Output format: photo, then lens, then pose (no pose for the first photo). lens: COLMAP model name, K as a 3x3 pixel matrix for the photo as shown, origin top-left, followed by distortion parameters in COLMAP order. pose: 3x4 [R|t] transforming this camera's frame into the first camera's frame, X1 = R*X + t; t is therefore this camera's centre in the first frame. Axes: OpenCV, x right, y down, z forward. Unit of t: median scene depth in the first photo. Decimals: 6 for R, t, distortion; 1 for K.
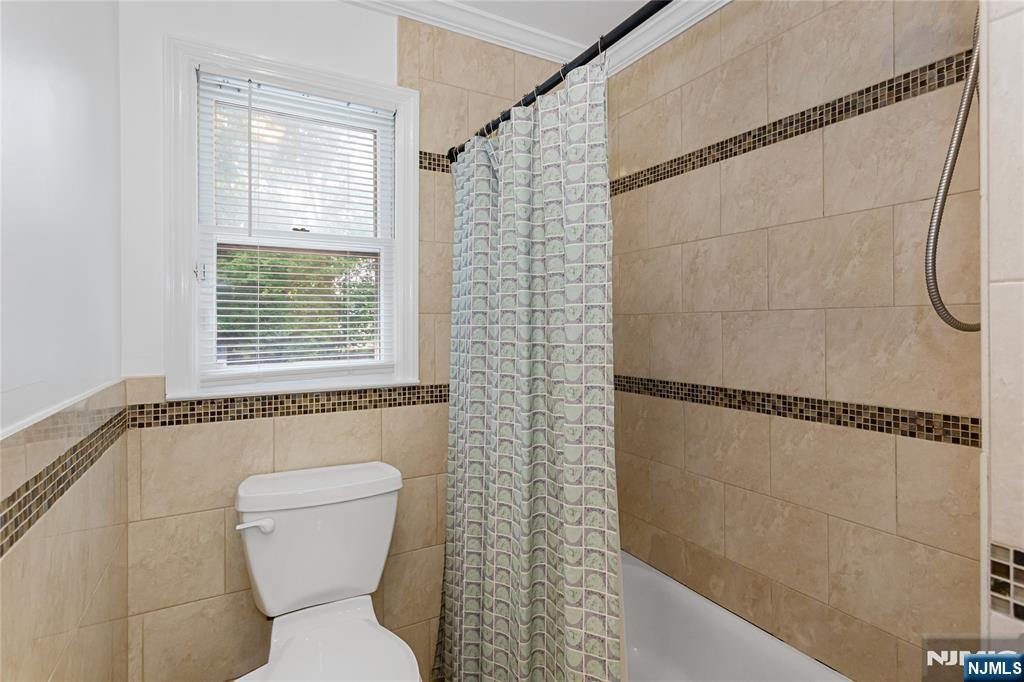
lens RADIAL K [[491.6, 0, 511.9], [0, 491.6, 313.2], [0, 0, 1]] dist [0.004790, 0.000714]
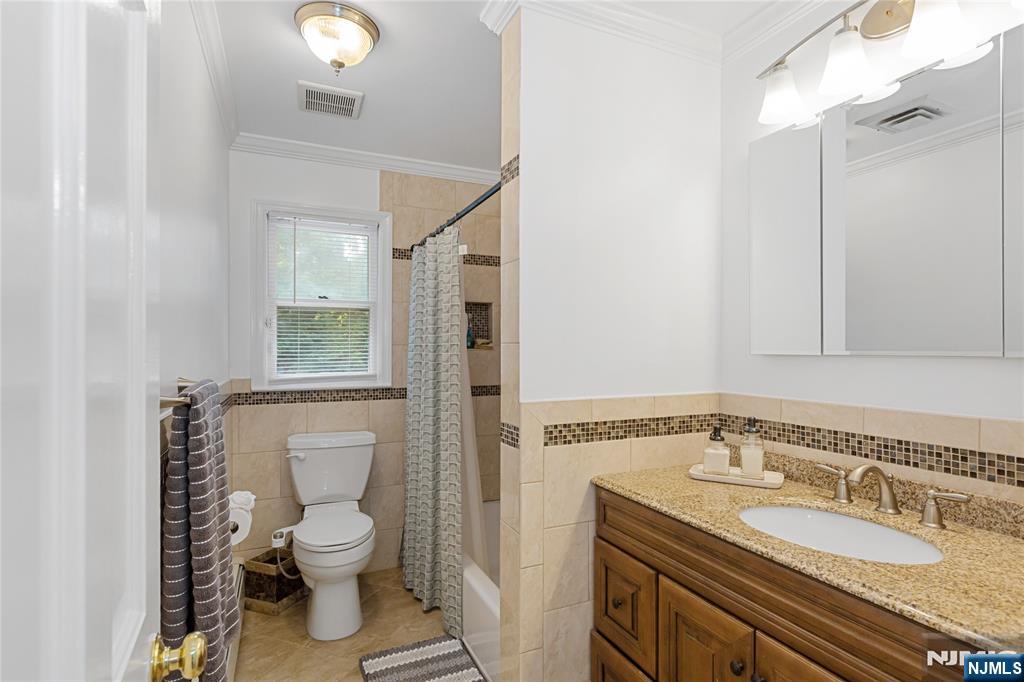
lens RADIAL K [[491.6, 0, 510.4], [0, 491.6, 348.0], [0, 0, 1]] dist [0.004790, 0.000714]
pose [[0.995563, 0.013055, -0.093187, 0.384219], [-0.011712, 0.999820, 0.014944, -0.020239], [0.093366, -0.013787, 0.995536, -0.655602]]
